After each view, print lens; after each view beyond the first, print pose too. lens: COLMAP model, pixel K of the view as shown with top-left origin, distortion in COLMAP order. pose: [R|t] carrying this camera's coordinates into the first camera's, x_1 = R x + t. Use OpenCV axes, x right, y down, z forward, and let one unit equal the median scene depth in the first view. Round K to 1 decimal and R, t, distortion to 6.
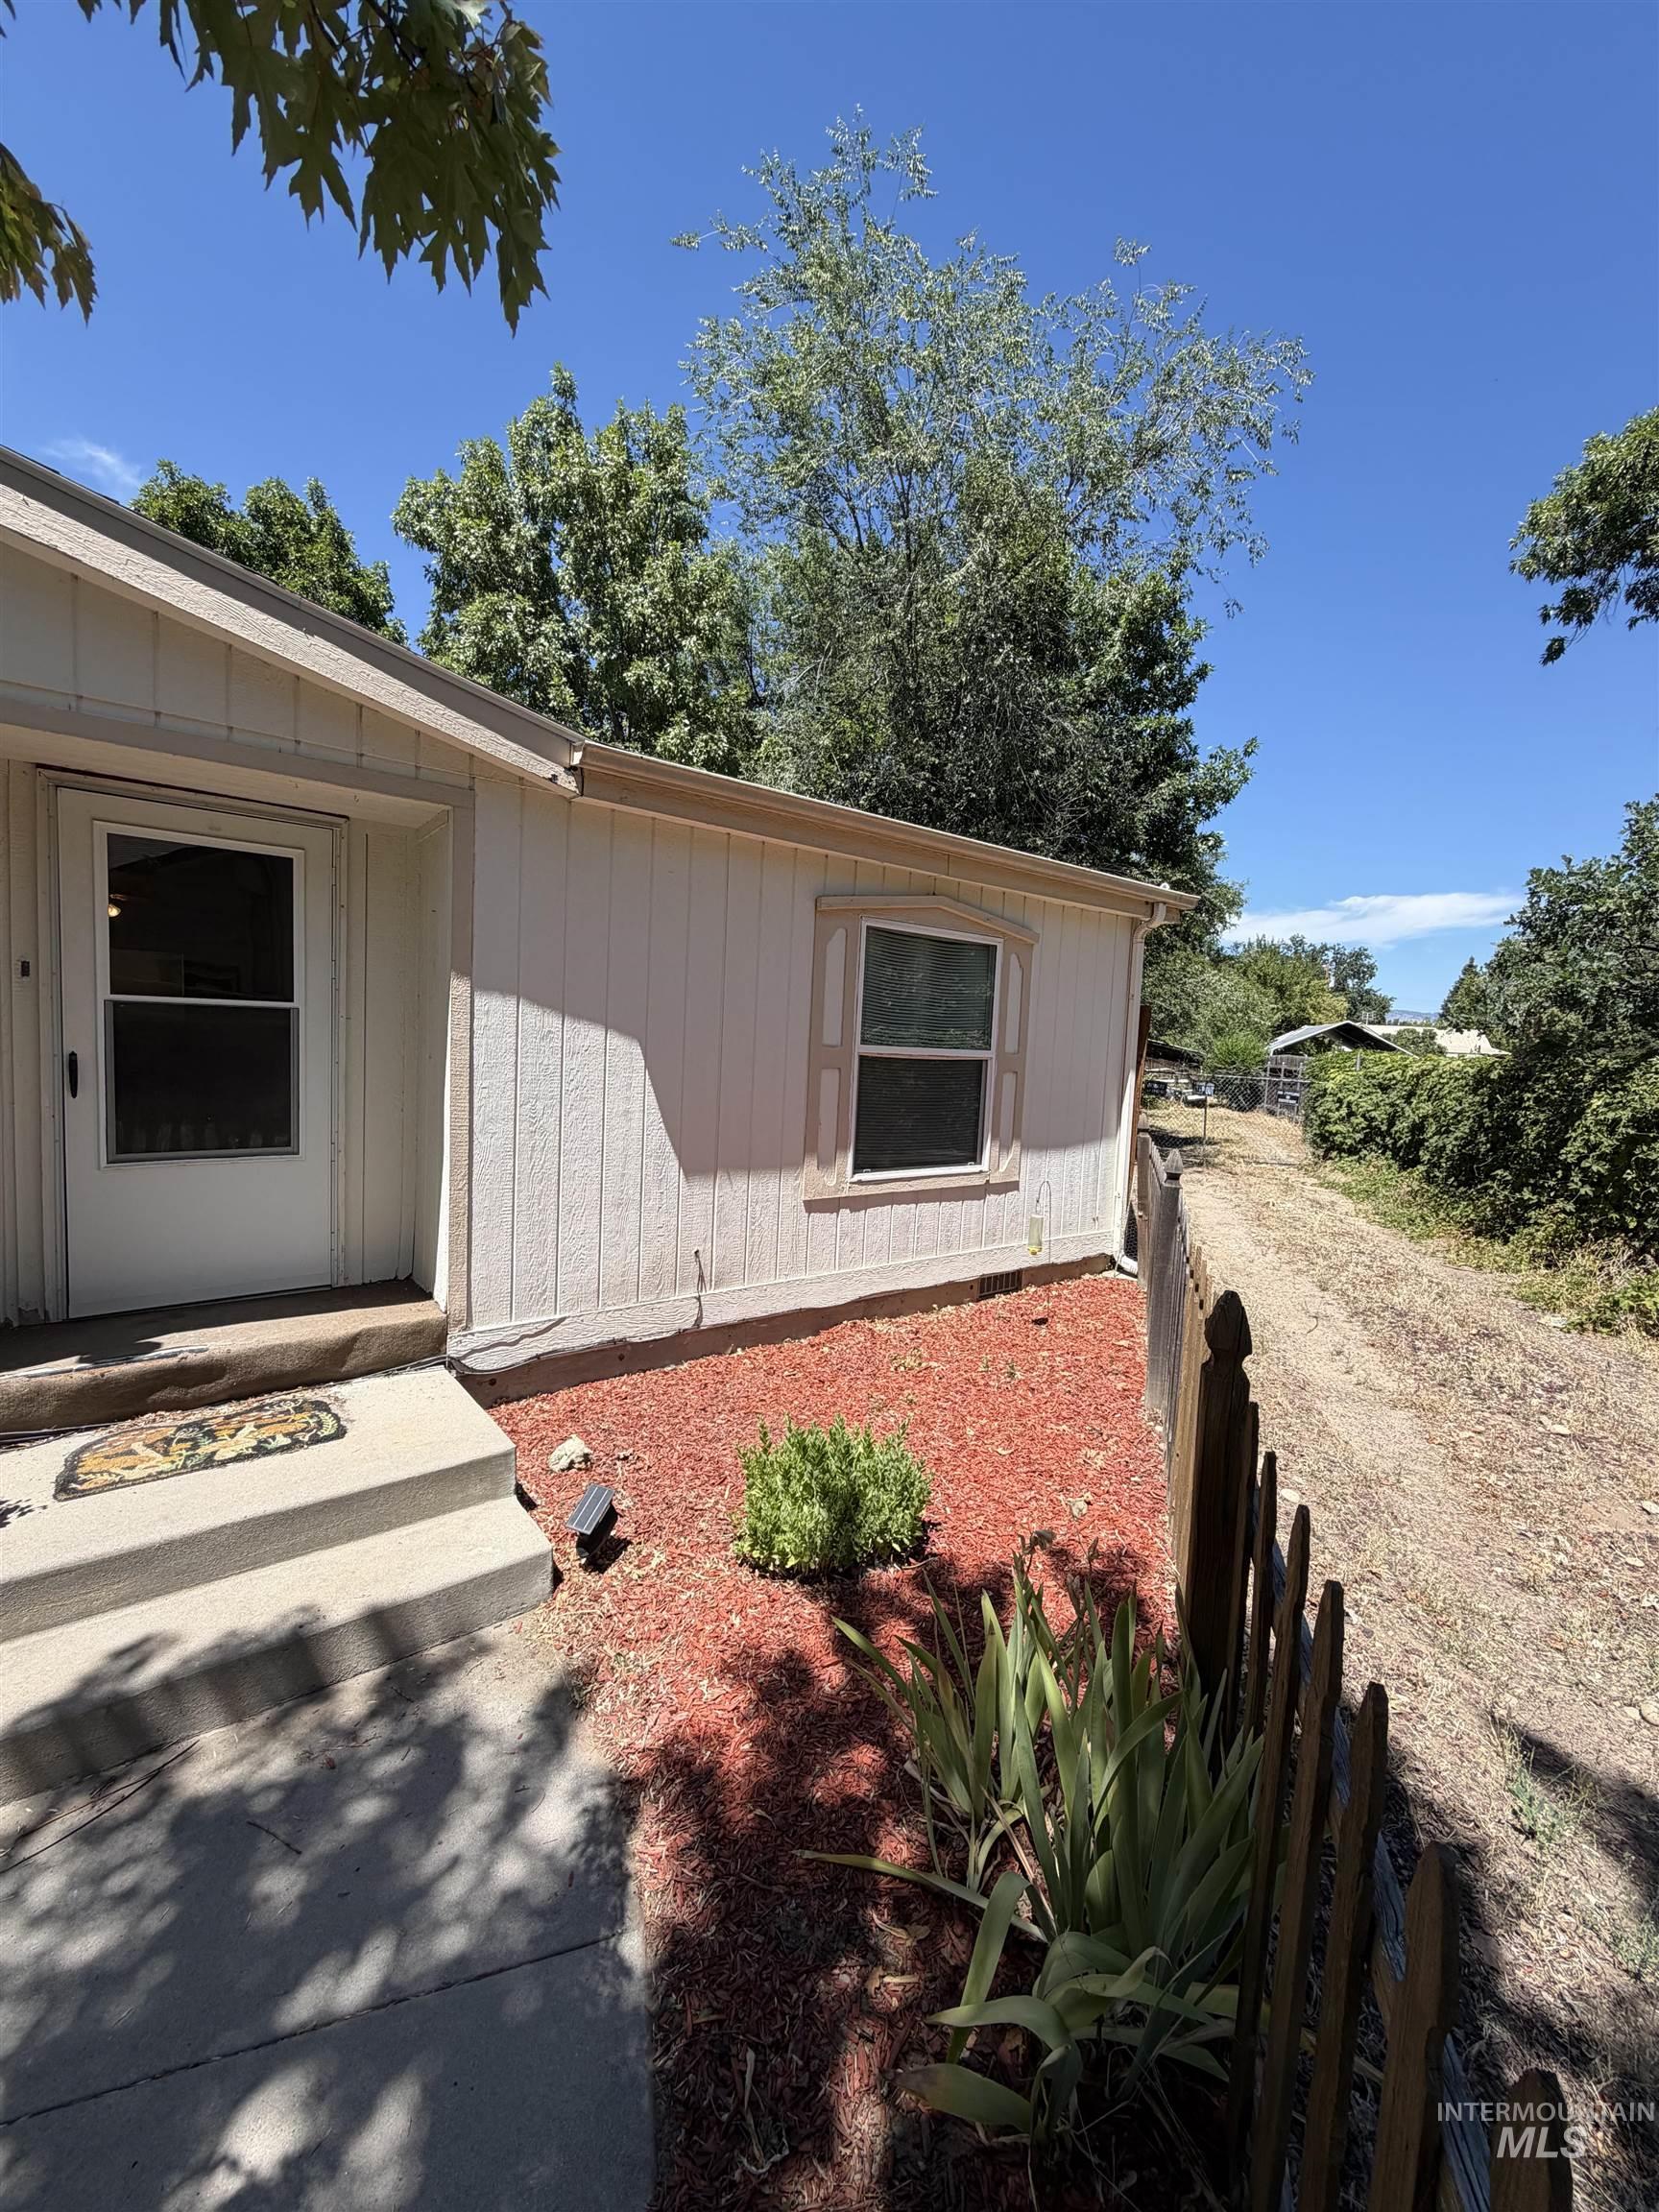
lens RADIAL K [[875.7, 0, 830.7], [0, 875.7, 1100.9], [0, 0, 1]] dist [0.000426, -0.000617]
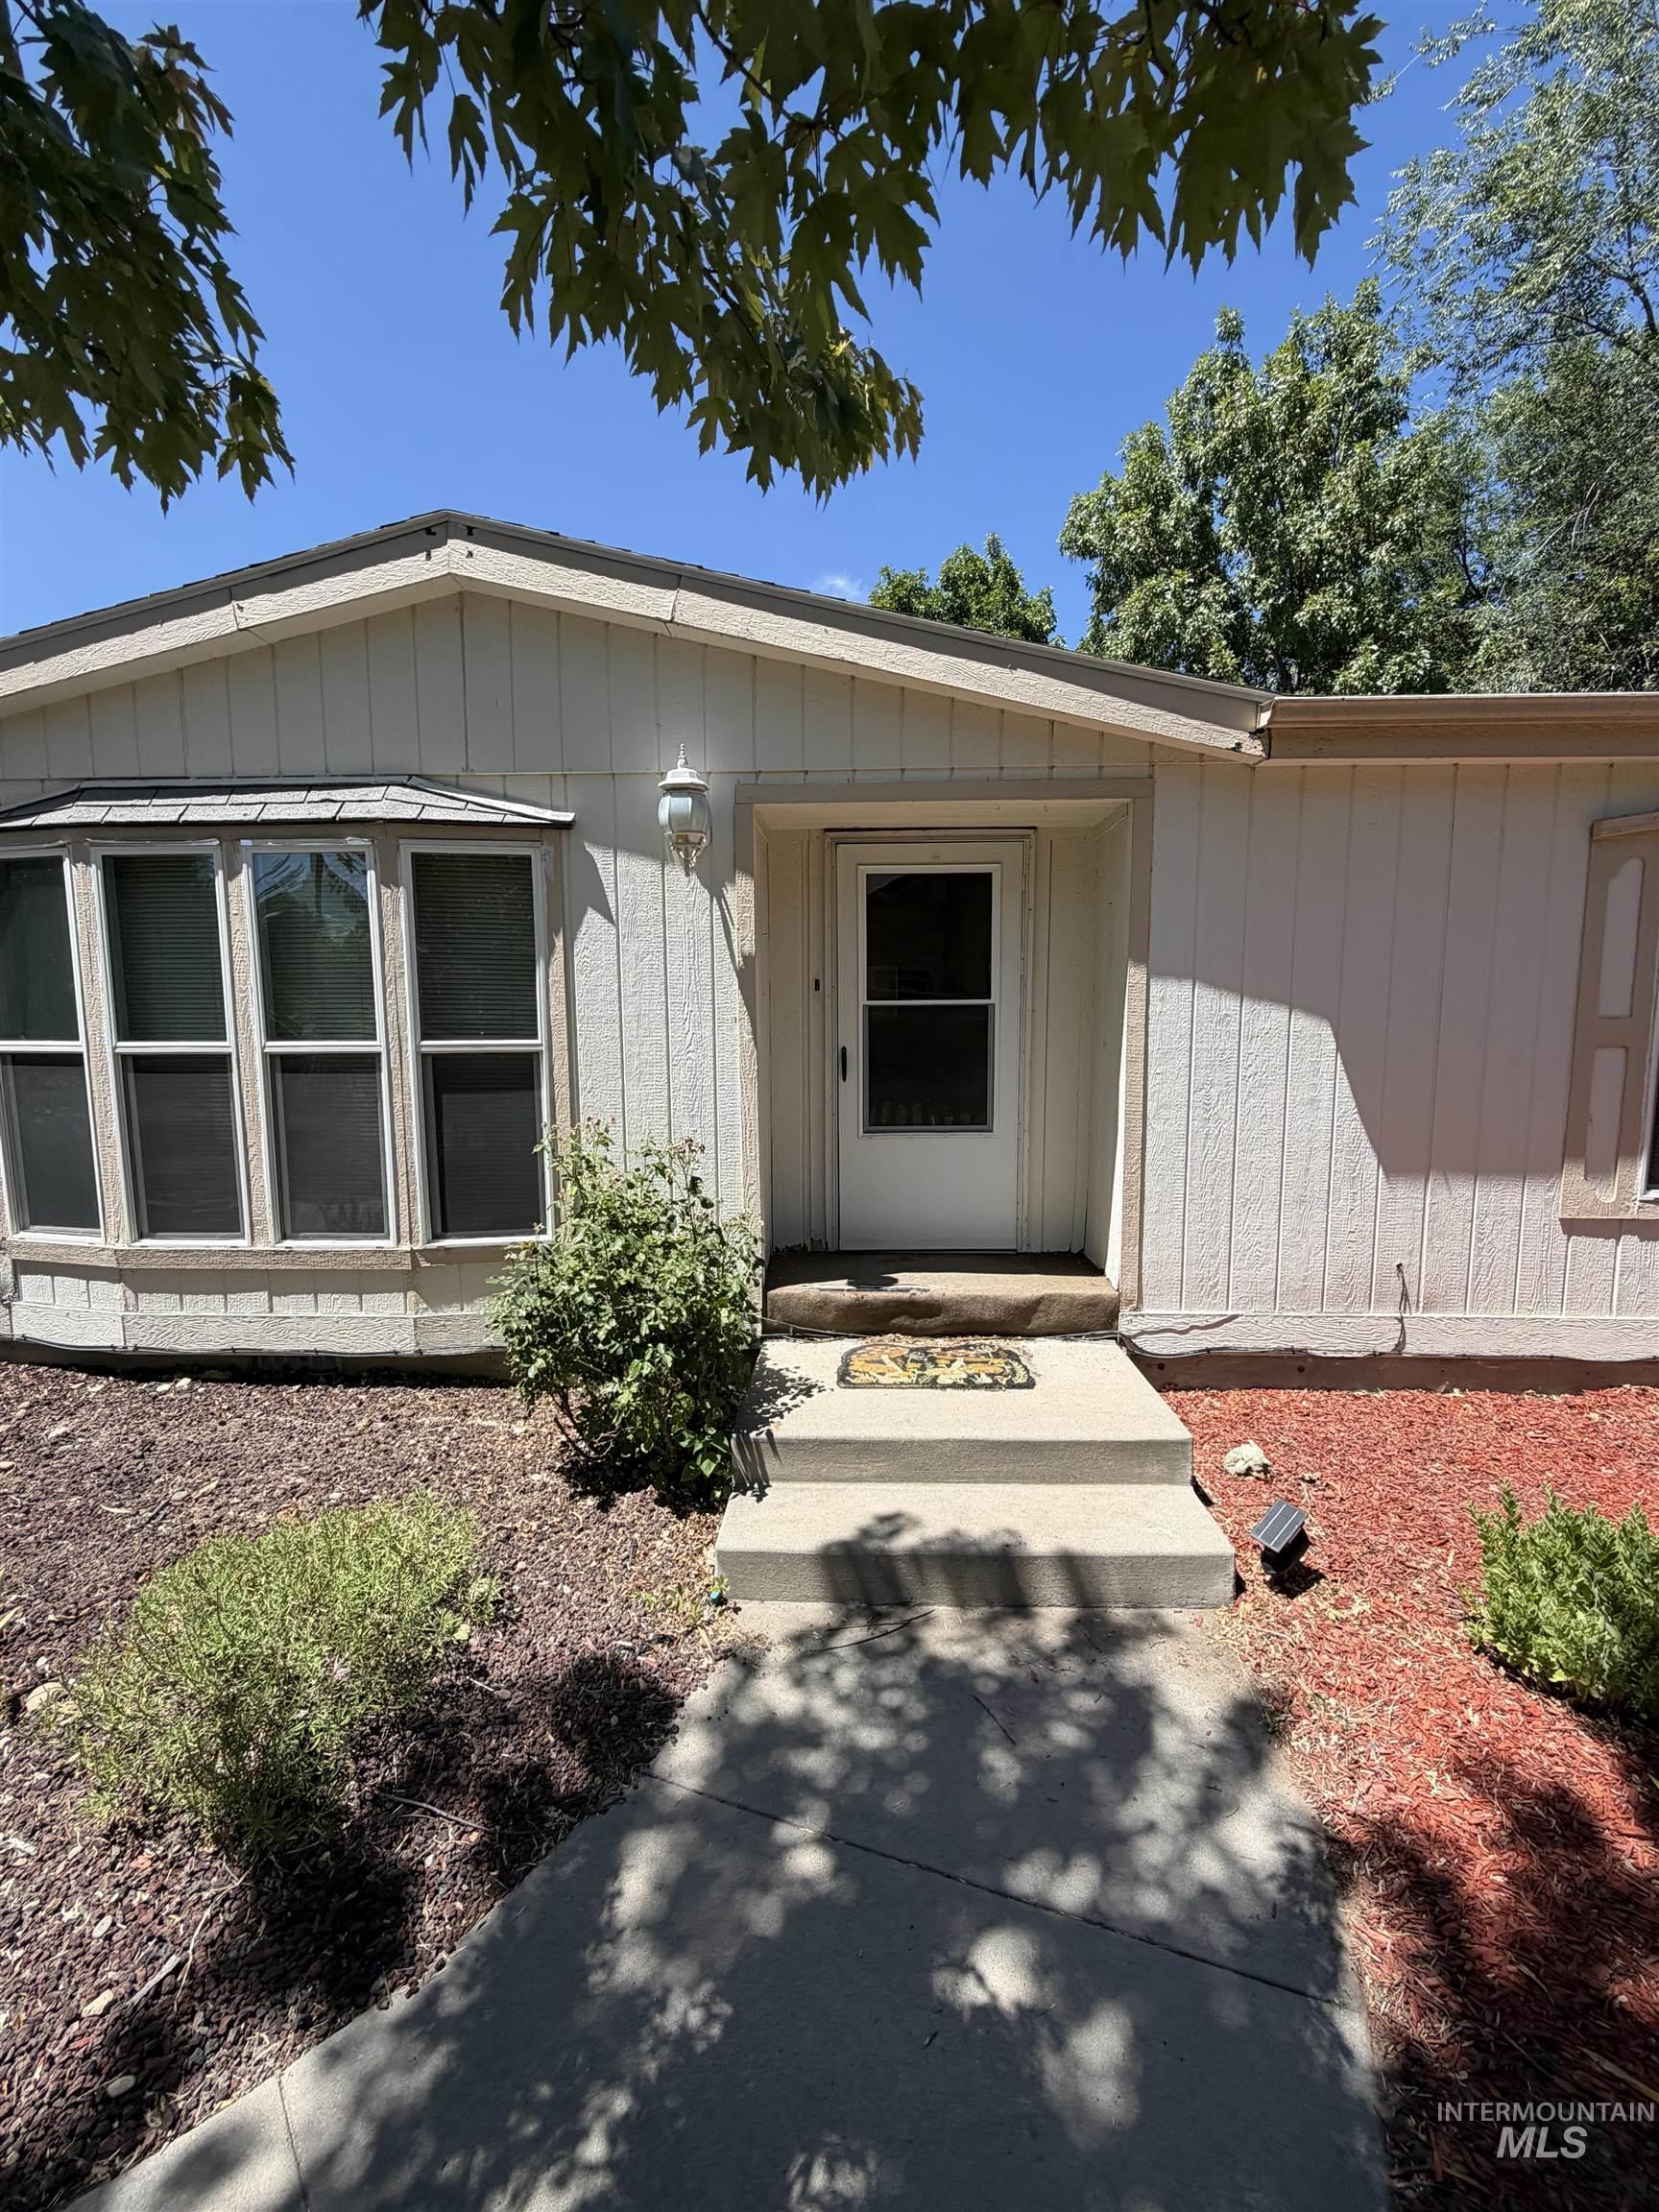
lens RADIAL K [[875.7, 0, 830.7], [0, 875.7, 1100.9], [0, 0, 1]] dist [0.000426, -0.000617]
pose [[0.768401, 0.018326, -0.639706, -0.041611], [-0.008369, 0.999792, 0.018589, 0.000760], [0.639914, -0.008930, 0.768395, -0.012871]]
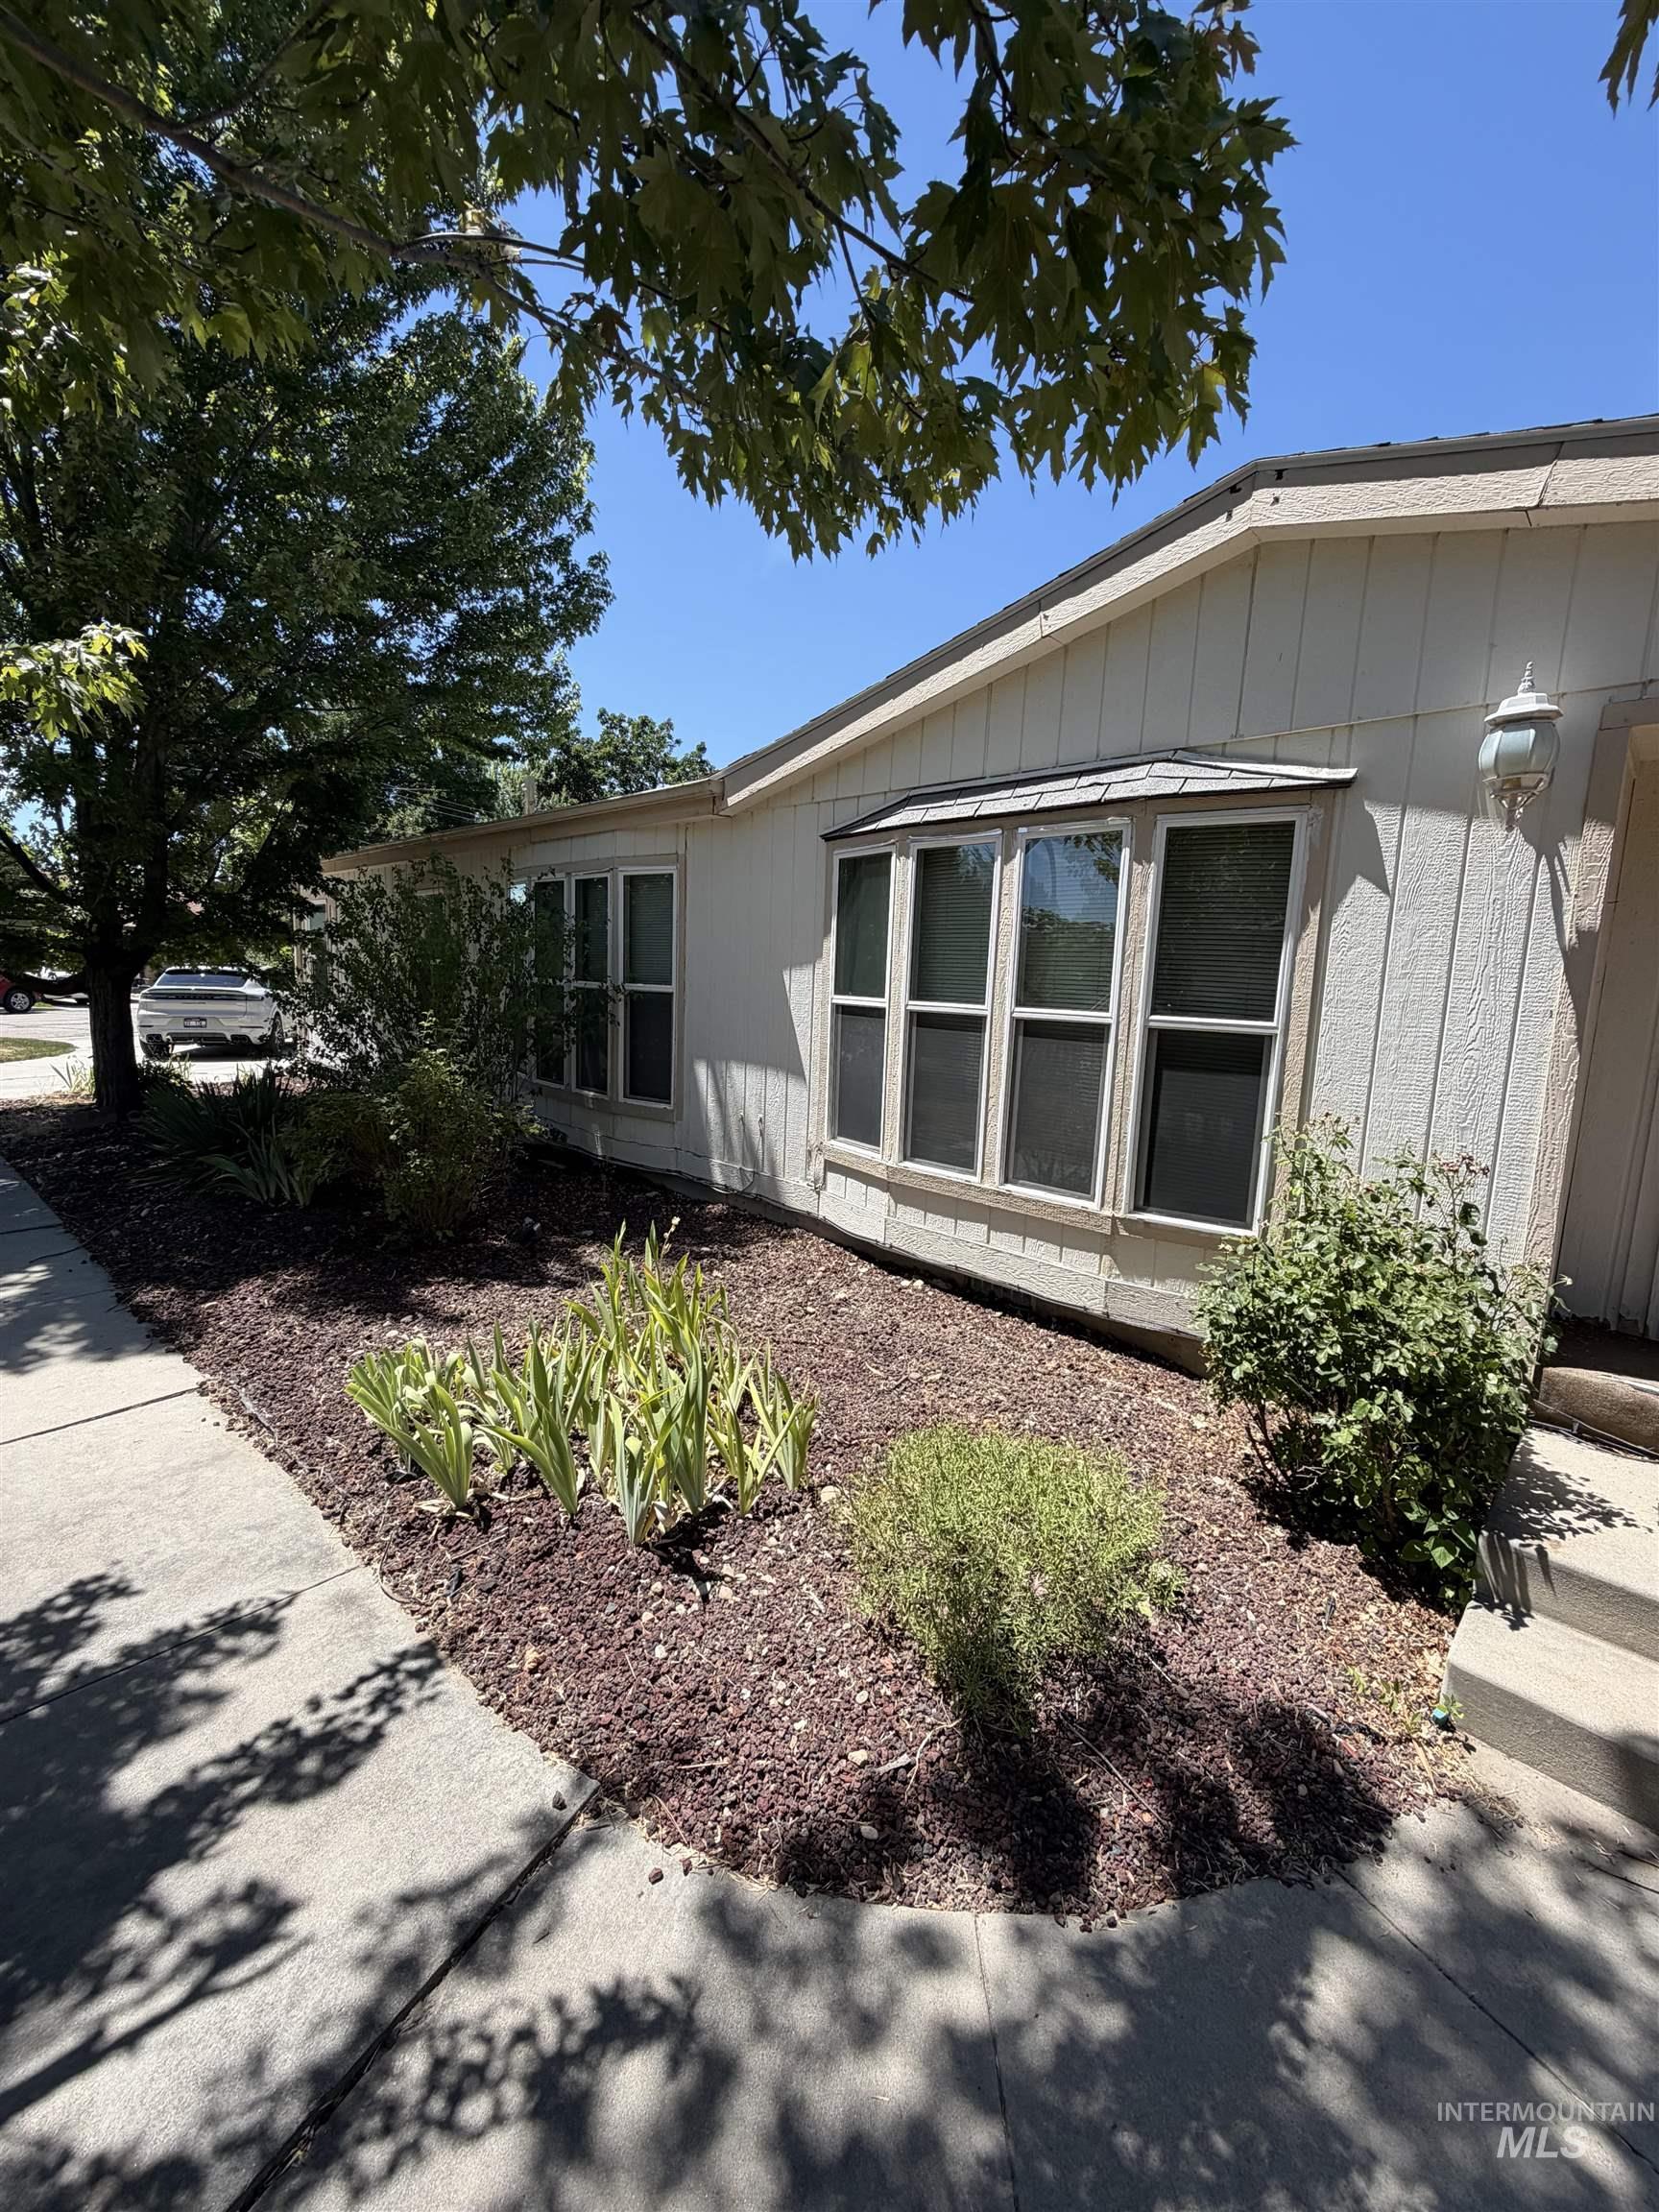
lens RADIAL K [[875.7, 0, 830.7], [0, 875.7, 1100.9], [0, 0, 1]] dist [0.000426, -0.000617]
pose [[0.150467, 0.100183, -0.983526, -0.094383], [-0.105826, 0.990768, 0.084731, 0.006249], [0.982935, 0.091334, 0.159679, -0.060932]]
